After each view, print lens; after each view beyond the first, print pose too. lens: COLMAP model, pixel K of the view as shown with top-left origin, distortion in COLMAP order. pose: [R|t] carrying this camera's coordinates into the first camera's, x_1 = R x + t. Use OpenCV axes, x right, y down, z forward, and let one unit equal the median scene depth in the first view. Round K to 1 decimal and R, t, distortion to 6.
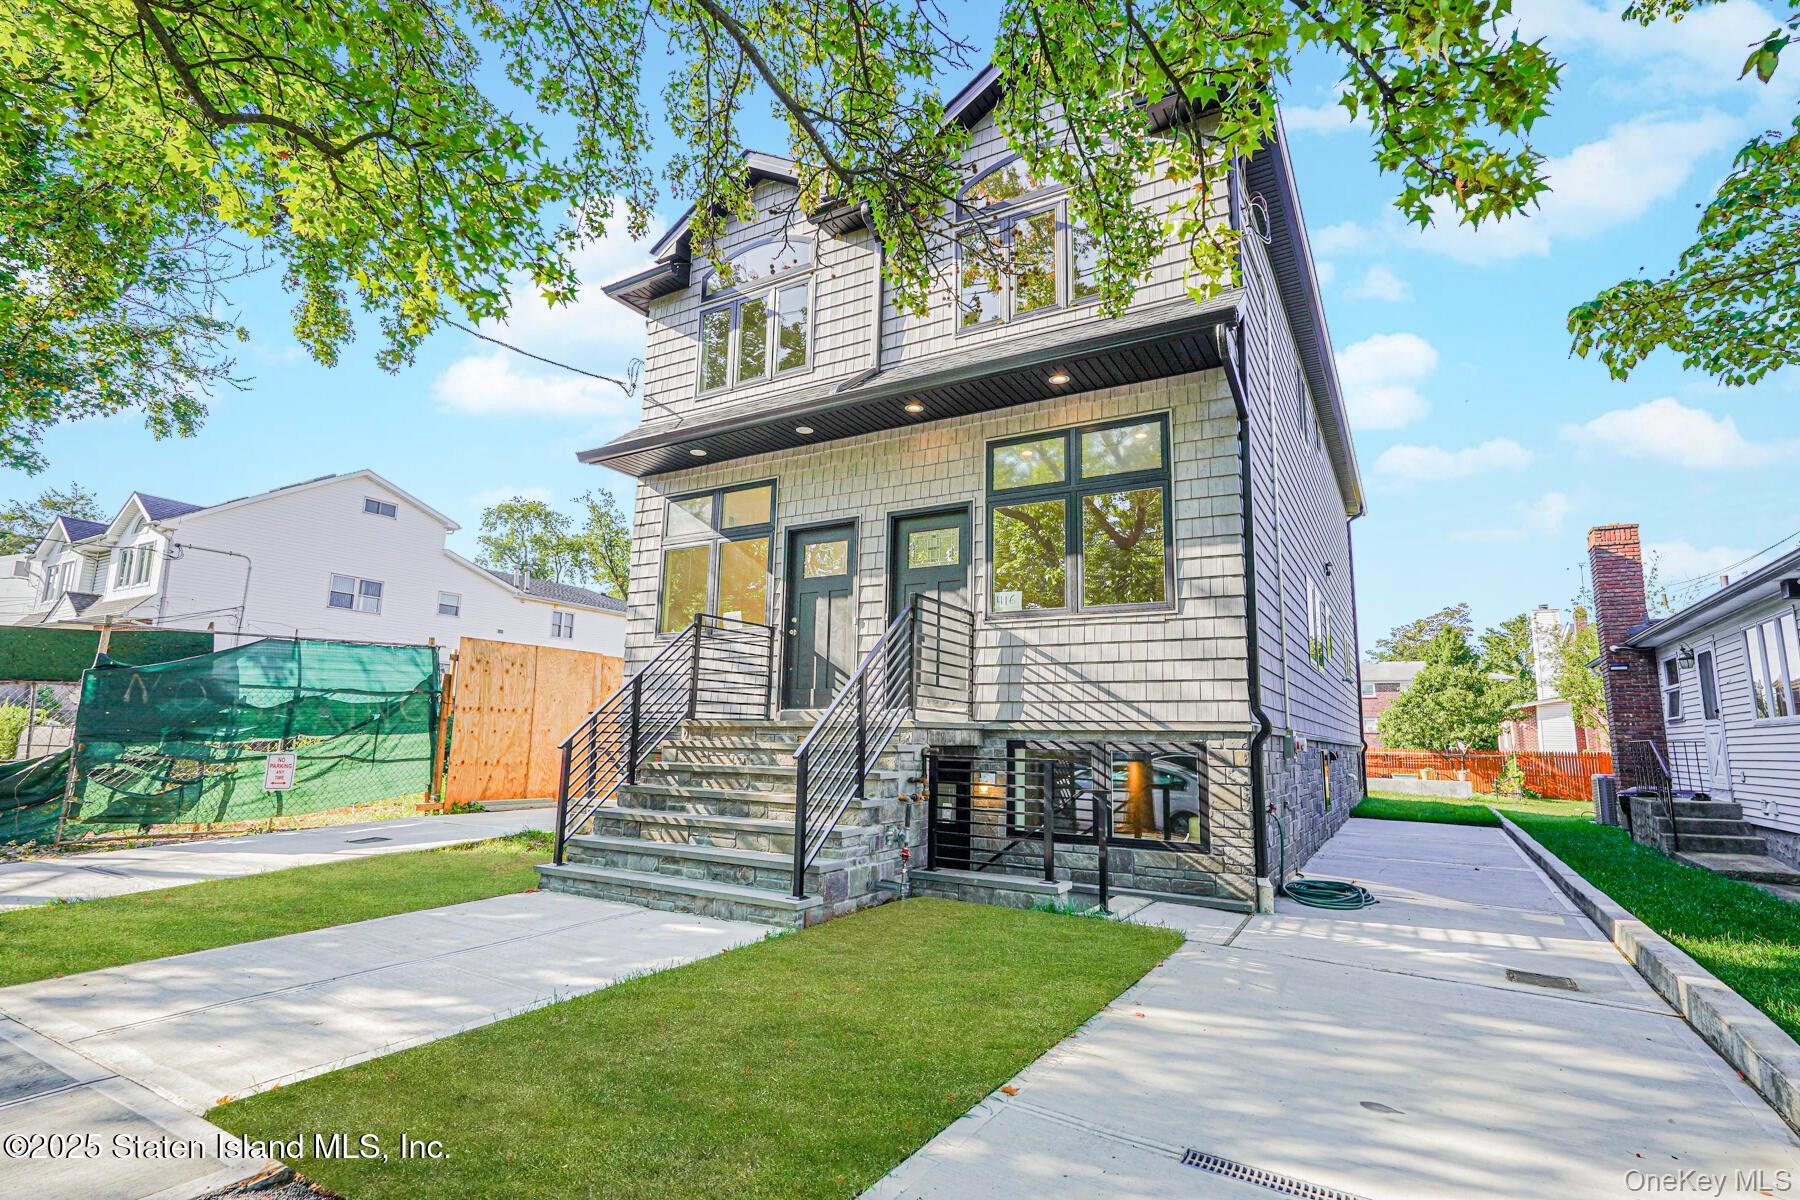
lens RADIAL K [[875.3, 0, 900.4], [0, 875.3, 598.9], [0, 0, 1]] dist [0.002044, 0.000375]
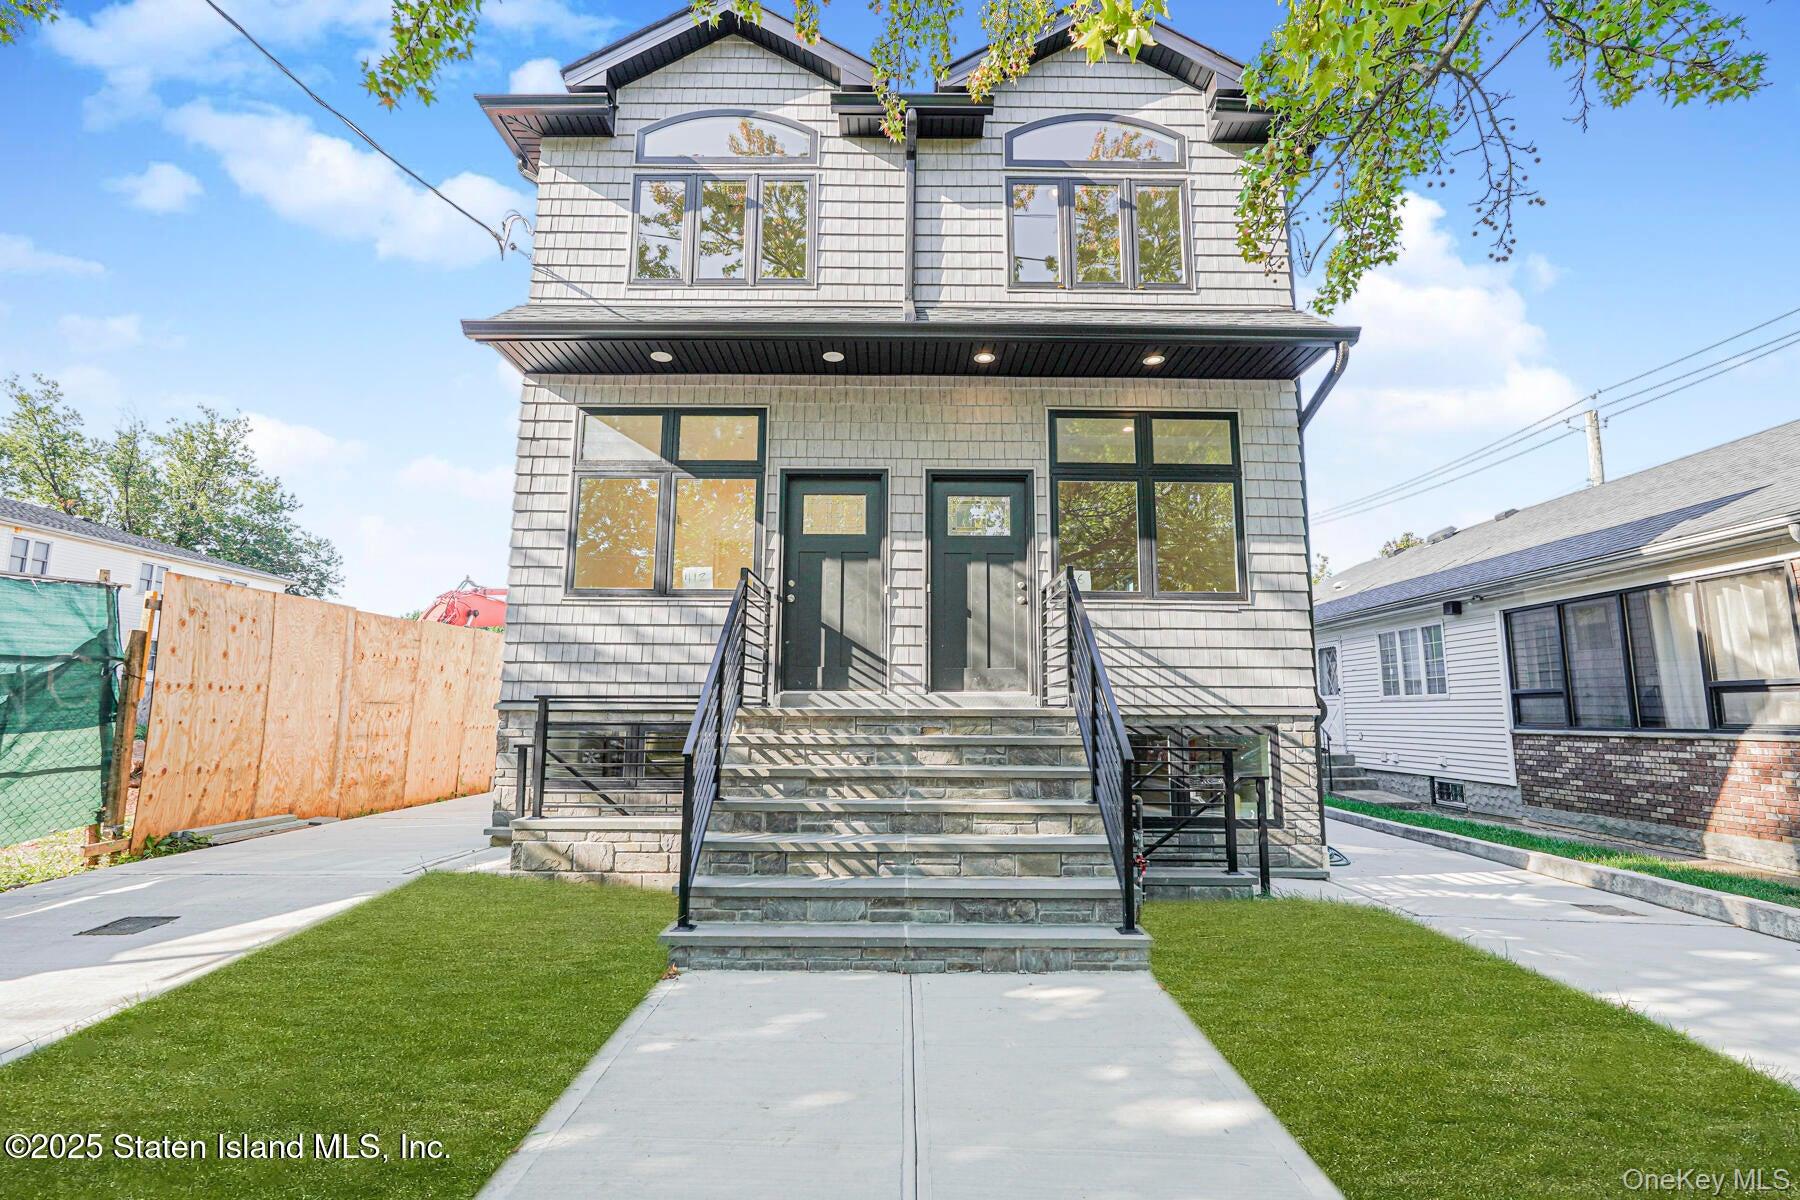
lens RADIAL K [[818.7, 0, 900.1], [0, 818.7, 600.8], [0, 0, 1]] dist [-0.011302, 0.006441]
pose [[0.856812, 0.055824, 0.512599, -0.475035], [-0.071451, 0.997385, 0.010813, 0.027472], [-0.510655, -0.045890, 0.858560, 0.314619]]
